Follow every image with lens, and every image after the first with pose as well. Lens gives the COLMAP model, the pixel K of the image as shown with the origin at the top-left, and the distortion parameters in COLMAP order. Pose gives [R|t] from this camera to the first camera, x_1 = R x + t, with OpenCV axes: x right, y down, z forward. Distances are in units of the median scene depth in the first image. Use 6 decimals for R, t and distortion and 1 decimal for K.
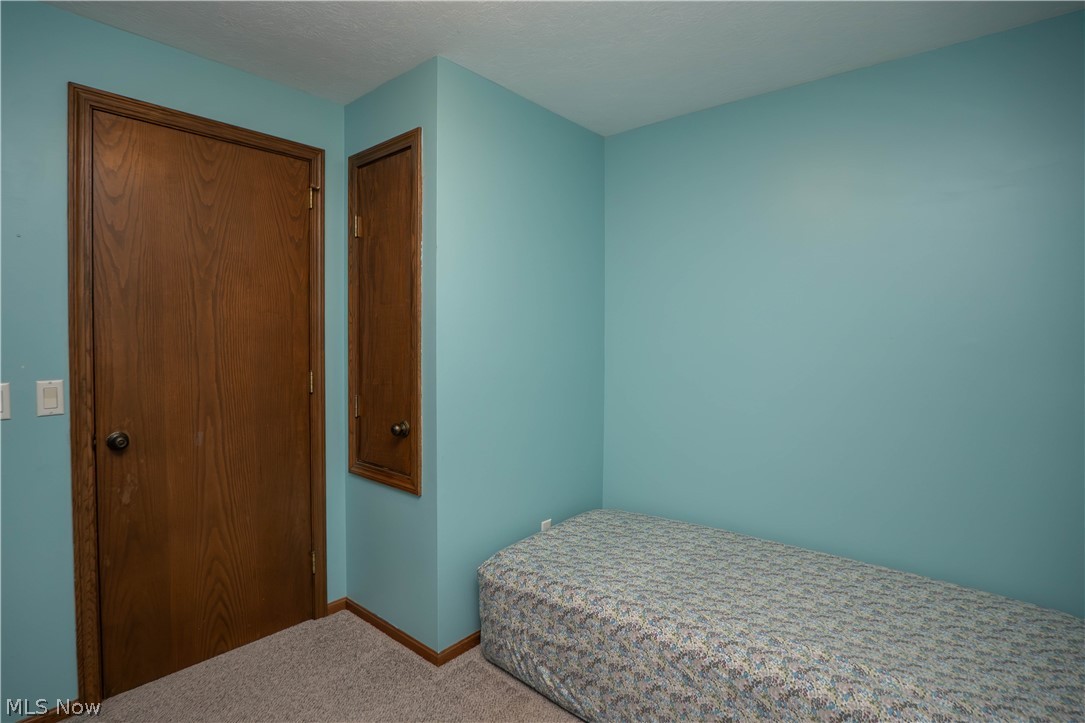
lens RADIAL K [[544.8, 0, 542.4], [0, 544.8, 356.9], [0, 0, 1]] dist [-0.028136, 0.001727]
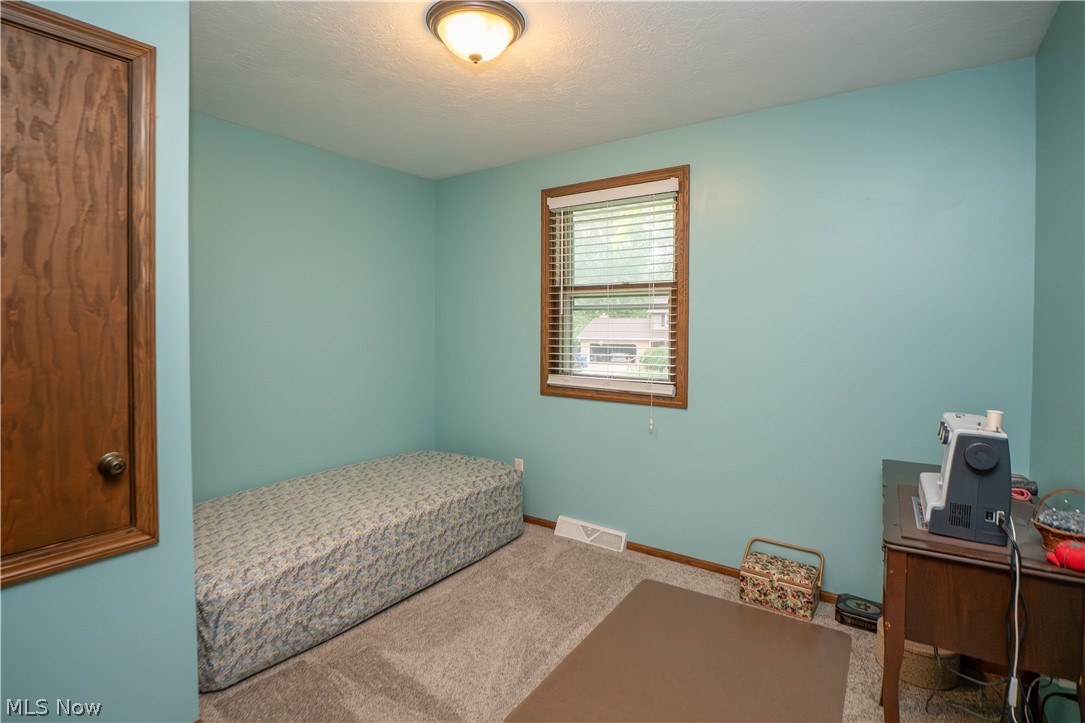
lens RADIAL K [[544.8, 0, 532.7], [0, 544.8, 328.1], [0, 0, 1]] dist [-0.028136, 0.001727]
pose [[-0.106882, -0.009387, 0.994227, -1.199706], [0.020875, 0.999714, 0.011683, -0.042687], [-0.994053, 0.022004, -0.106655, 0.667906]]
